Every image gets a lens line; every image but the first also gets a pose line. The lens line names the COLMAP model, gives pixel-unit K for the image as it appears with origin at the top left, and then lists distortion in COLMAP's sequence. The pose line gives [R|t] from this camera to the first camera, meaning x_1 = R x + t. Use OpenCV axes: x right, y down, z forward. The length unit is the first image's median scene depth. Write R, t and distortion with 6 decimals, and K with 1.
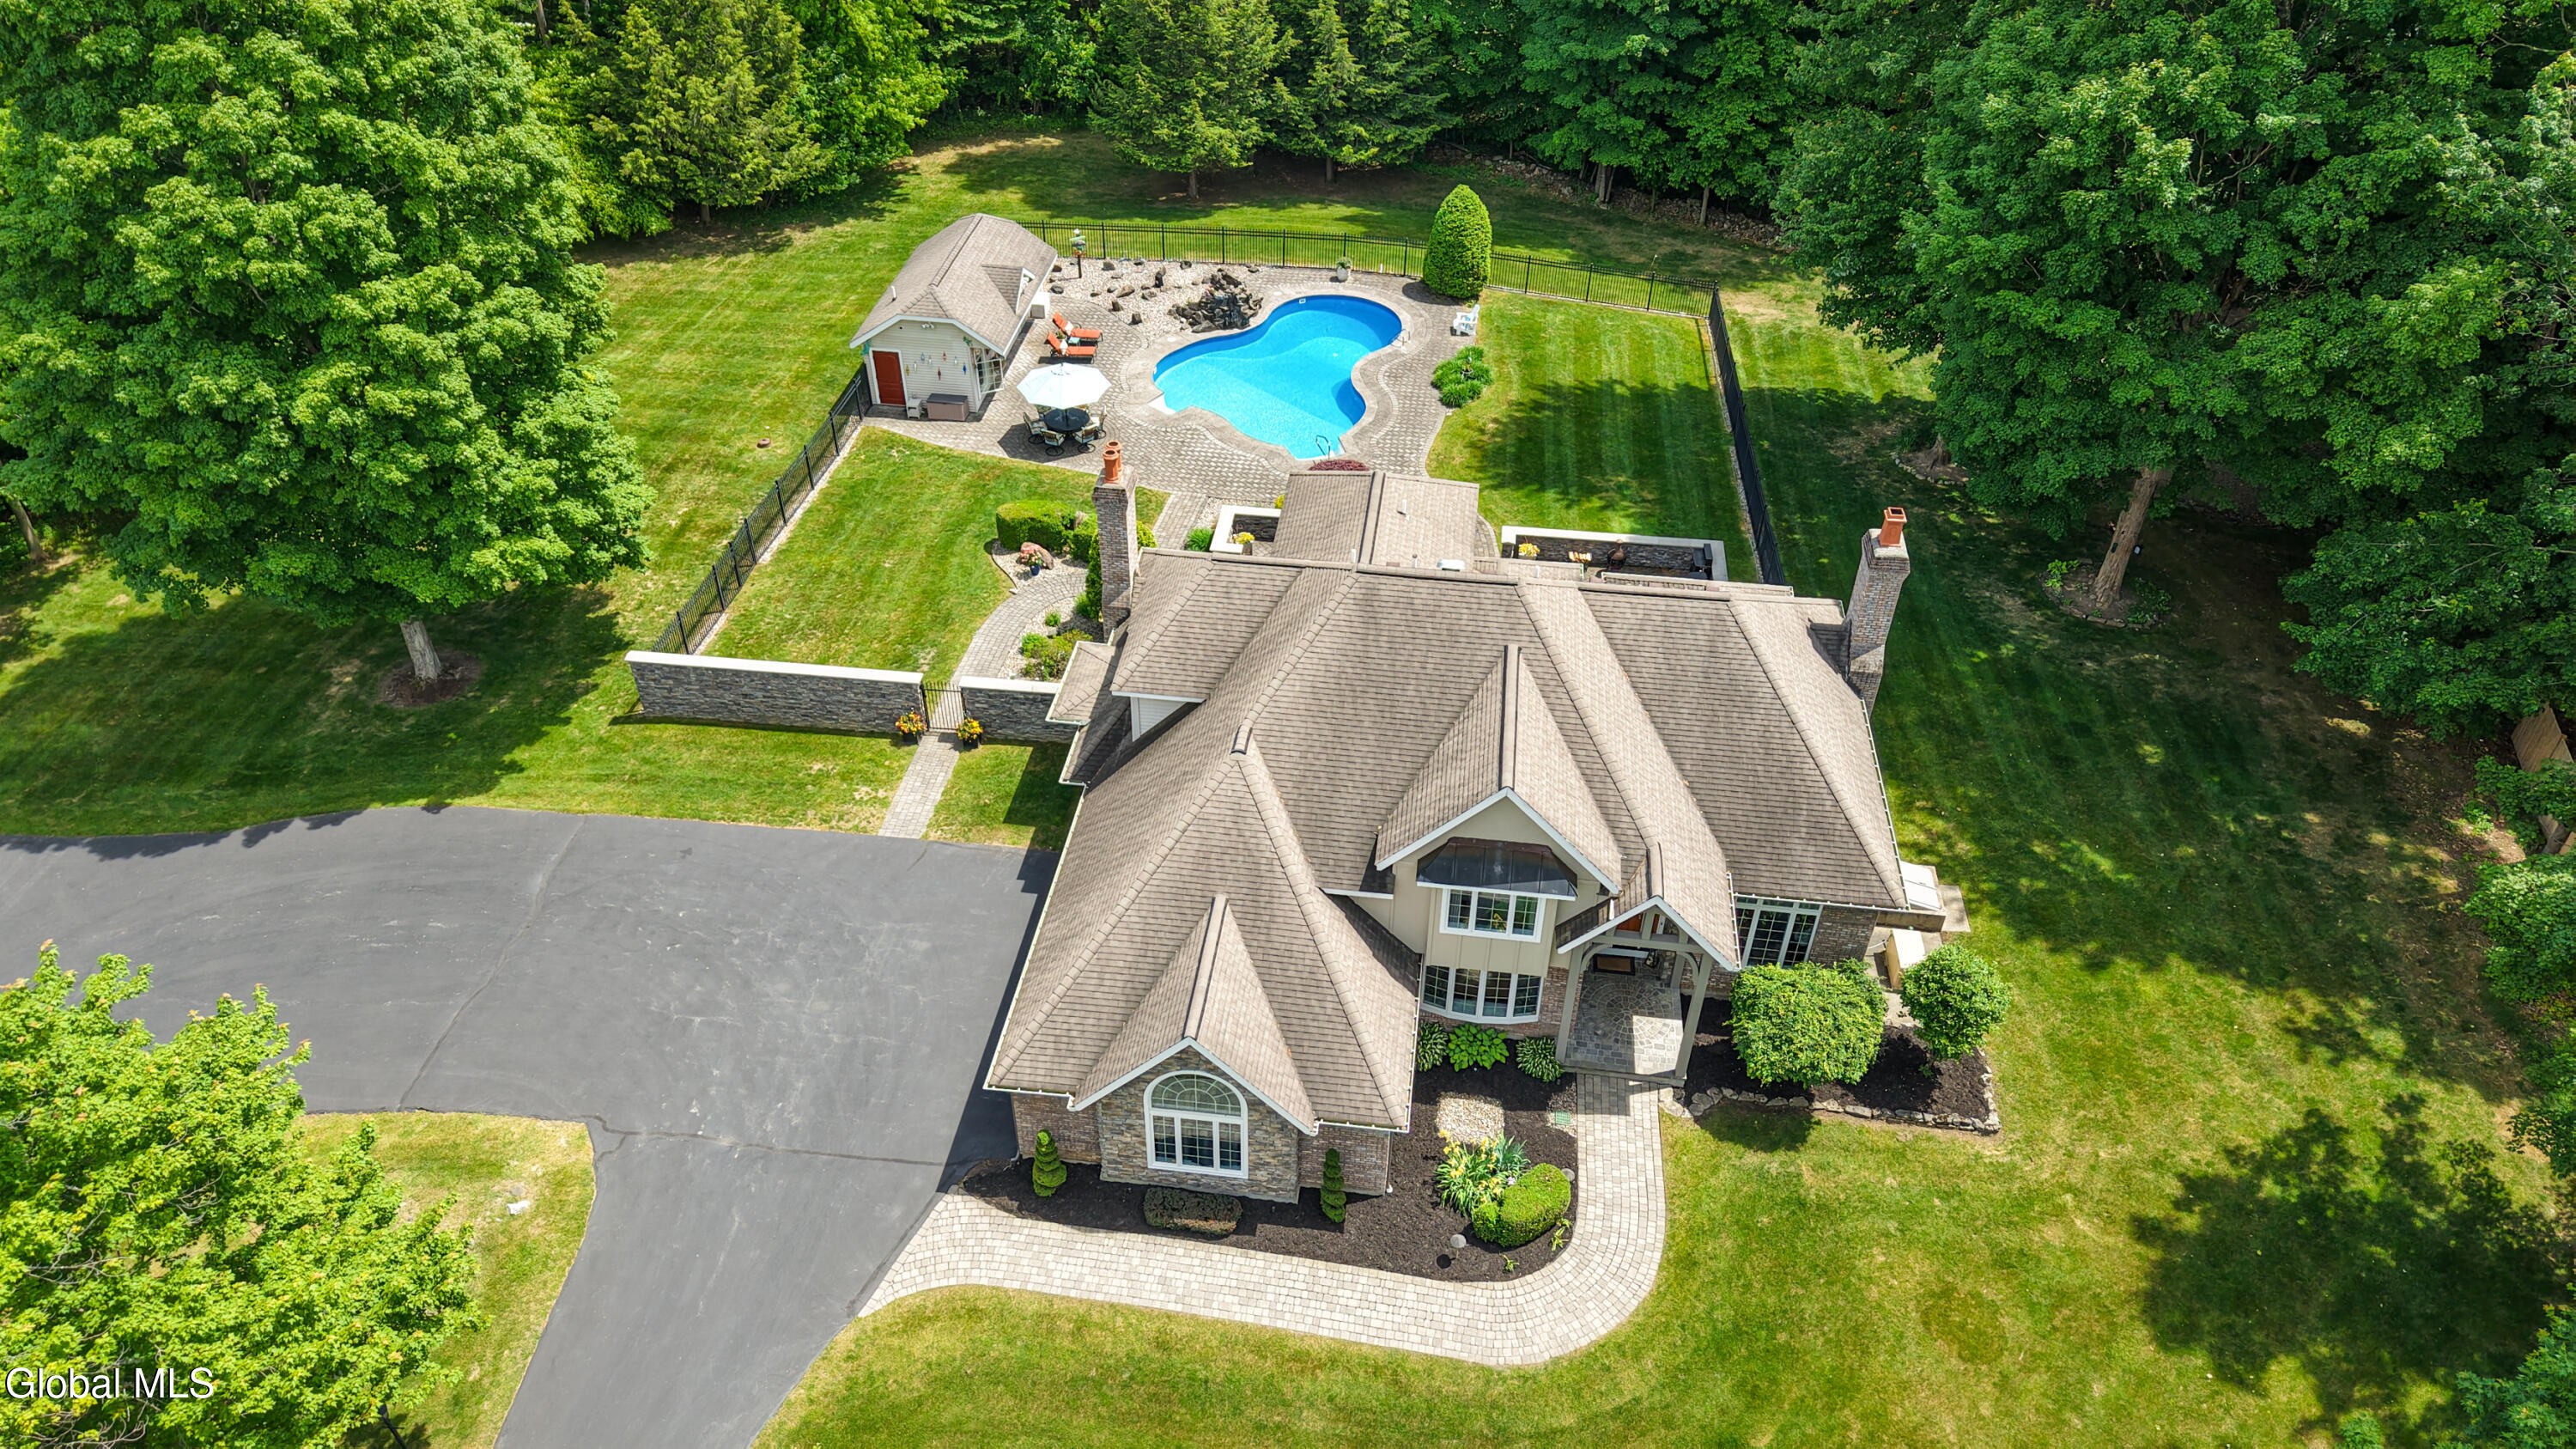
lens RADIAL K [[1734.3, 0, 1299.8], [0, 1734.3, 694.8], [0, 0, 1]] dist [0.021499, -0.027341]
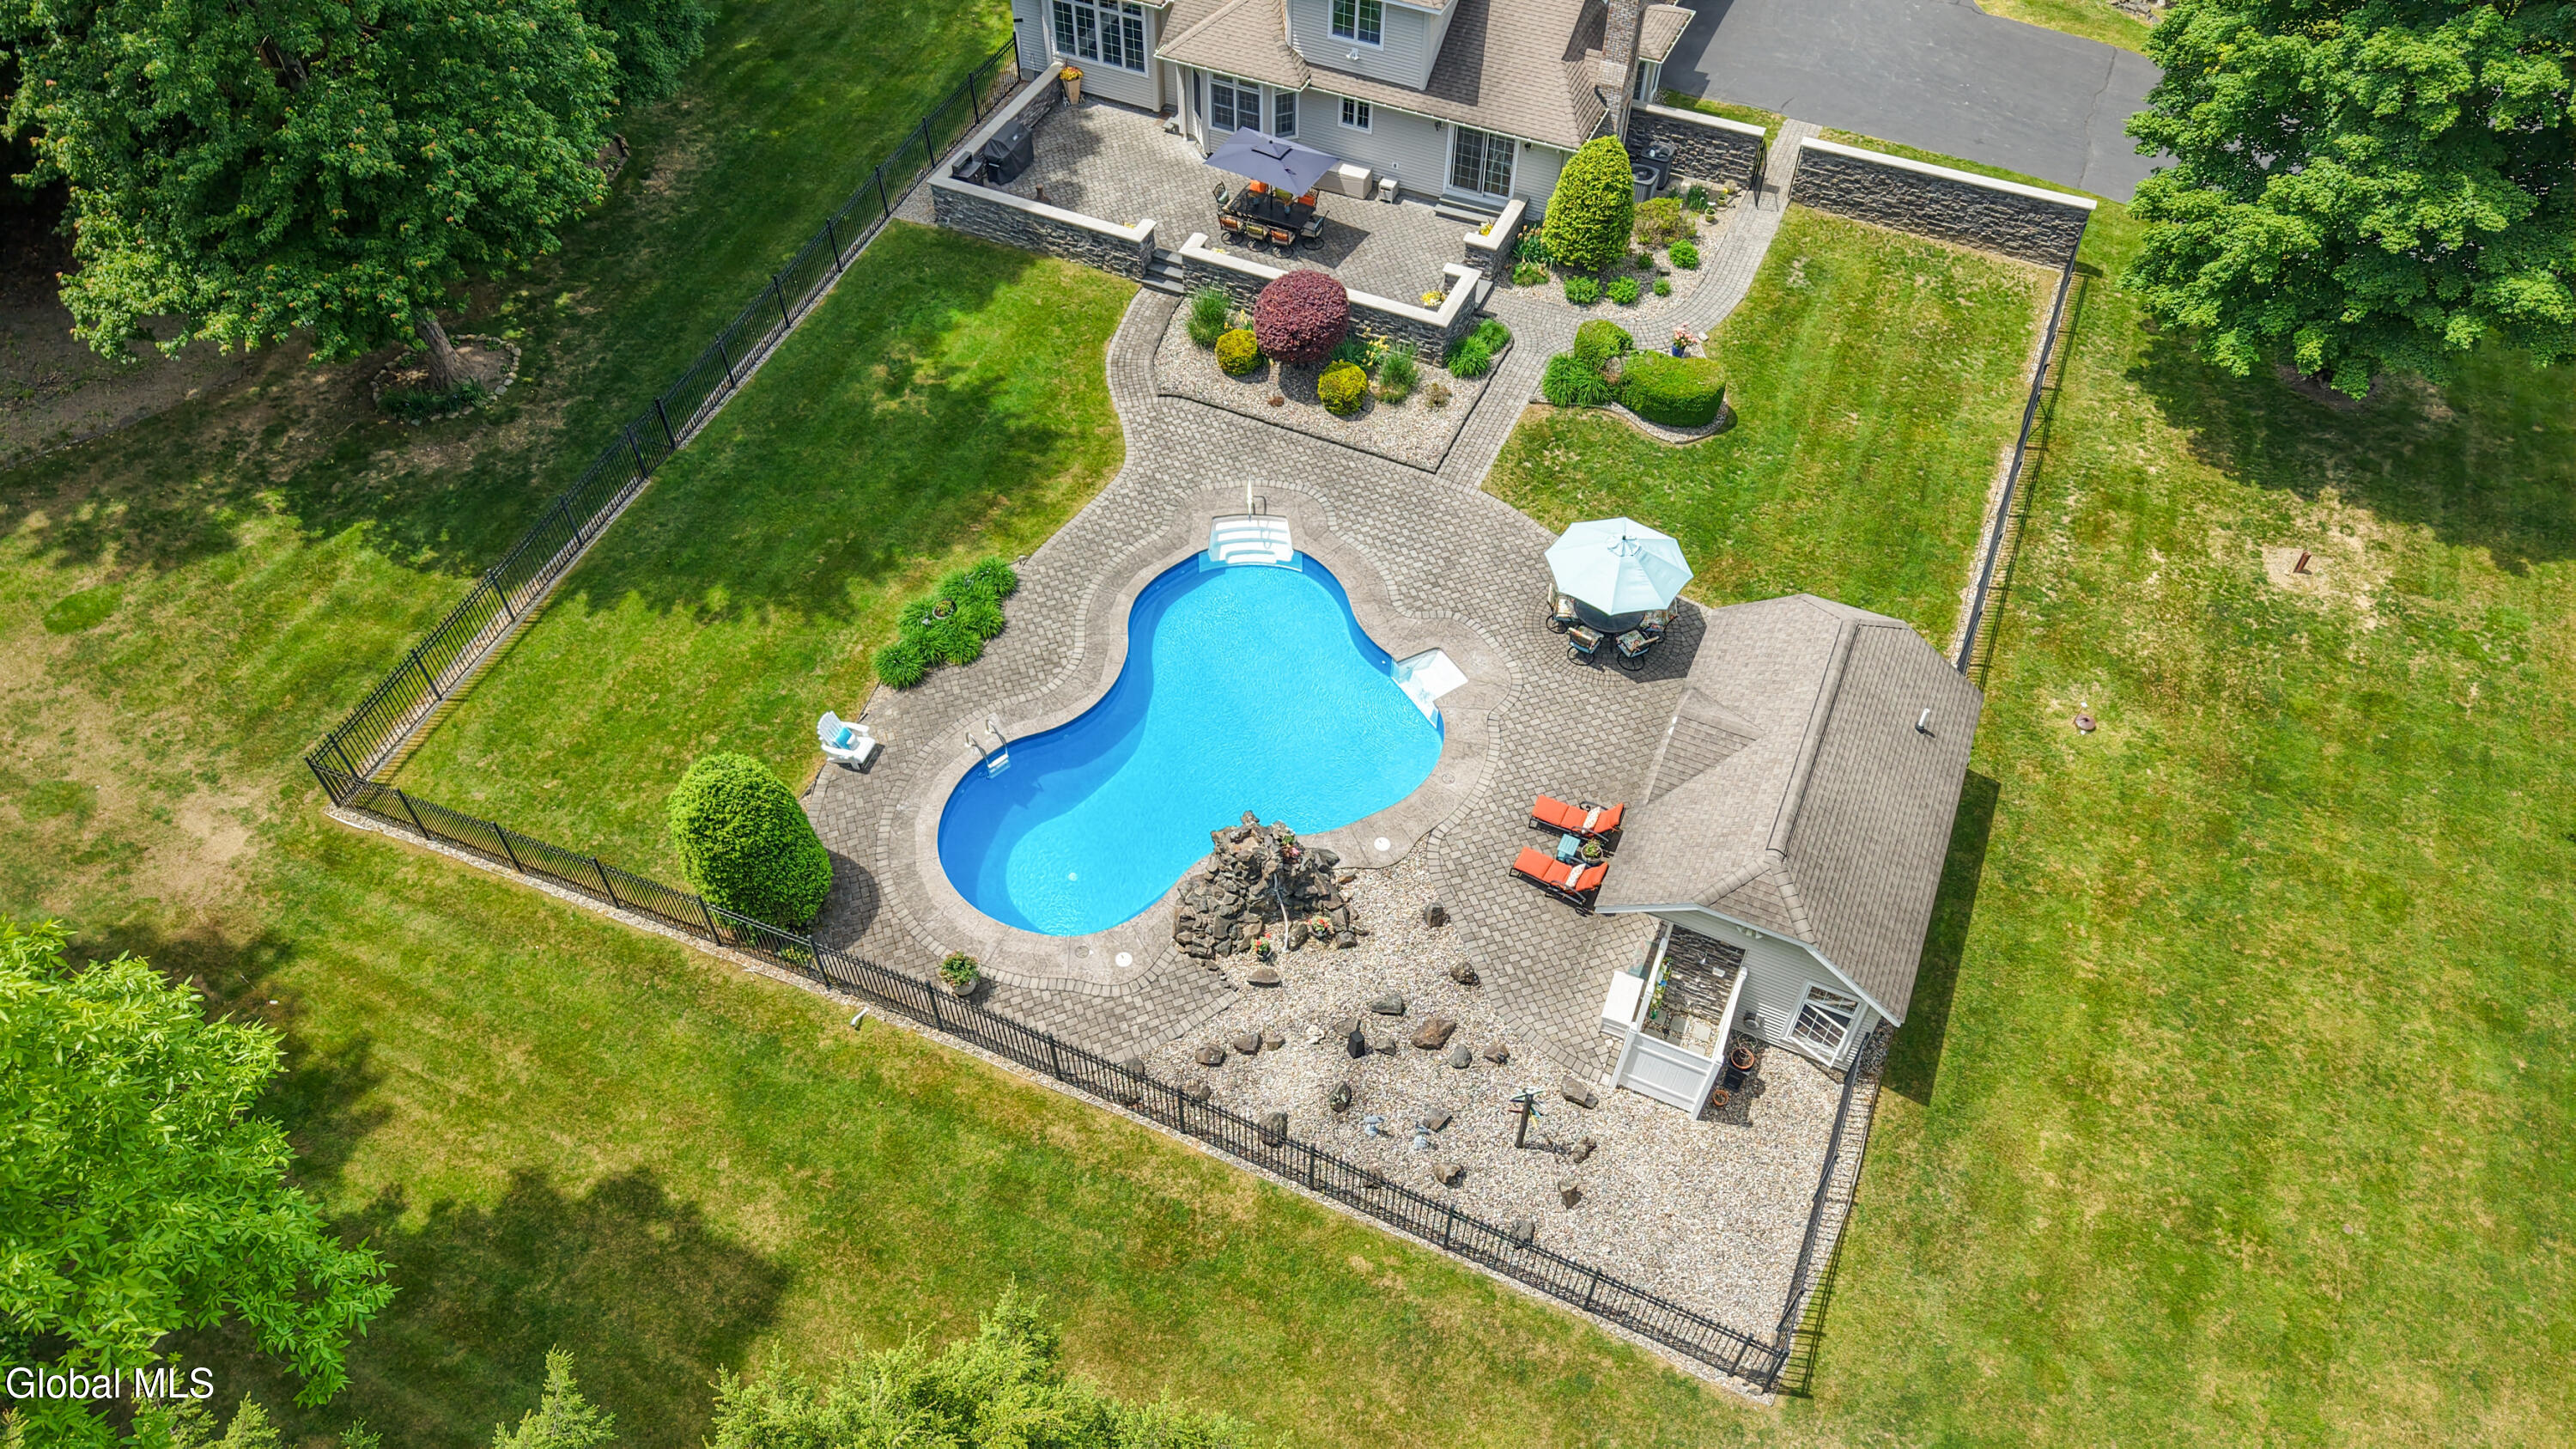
lens RADIAL K [[1732.2, 0, 1288.0], [0, 1732.2, 724.5], [0, 0, 1]] dist [0.056148, -0.065324]
pose [[-0.954204, -0.239116, 0.179770, -0.243118], [0.162840, 0.088934, 0.982636, -1.344443], [-0.250952, 0.966910, -0.045923, 1.826748]]
